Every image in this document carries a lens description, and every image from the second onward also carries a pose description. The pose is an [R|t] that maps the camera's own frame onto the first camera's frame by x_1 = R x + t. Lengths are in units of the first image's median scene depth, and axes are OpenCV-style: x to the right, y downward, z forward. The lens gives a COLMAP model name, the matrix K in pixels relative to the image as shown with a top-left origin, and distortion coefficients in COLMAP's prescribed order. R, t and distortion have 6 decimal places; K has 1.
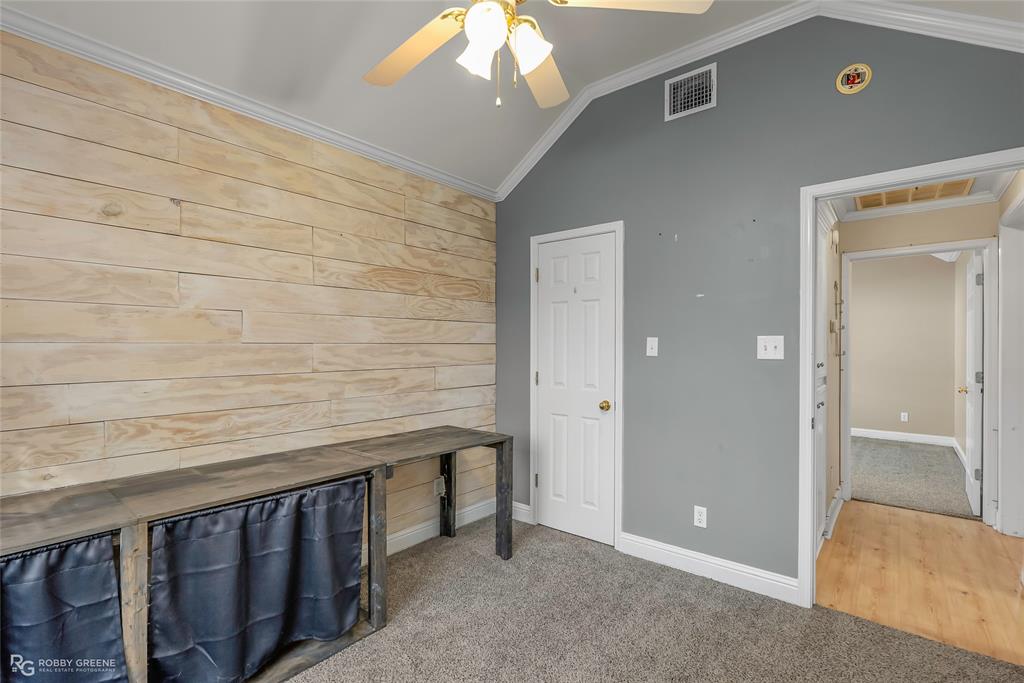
lens RADIAL K [[471.8, 0, 512.0], [0, 471.8, 347.0], [0, 0, 1]] dist [-0.001873, 0.001362]
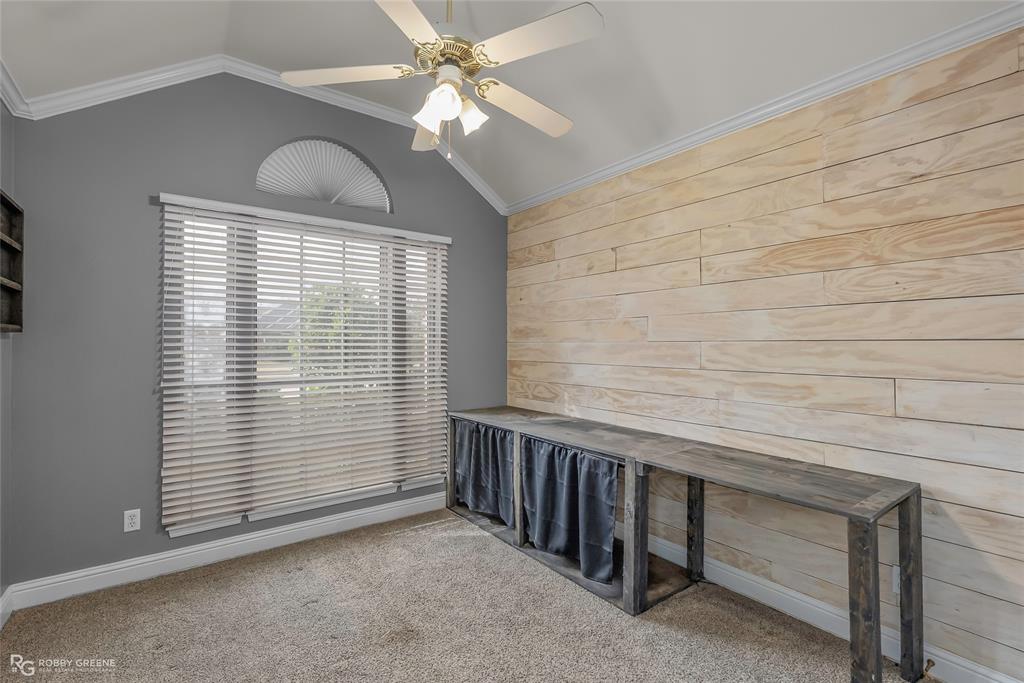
lens RADIAL K [[471.8, 0, 512.3], [0, 471.8, 337.7], [0, 0, 1]] dist [-0.001873, 0.001362]
pose [[-0.234510, -0.010872, -0.972053, 0.672062], [-0.001495, 0.999940, -0.010823, -0.003948], [0.972113, -0.001085, -0.234512, 0.824903]]
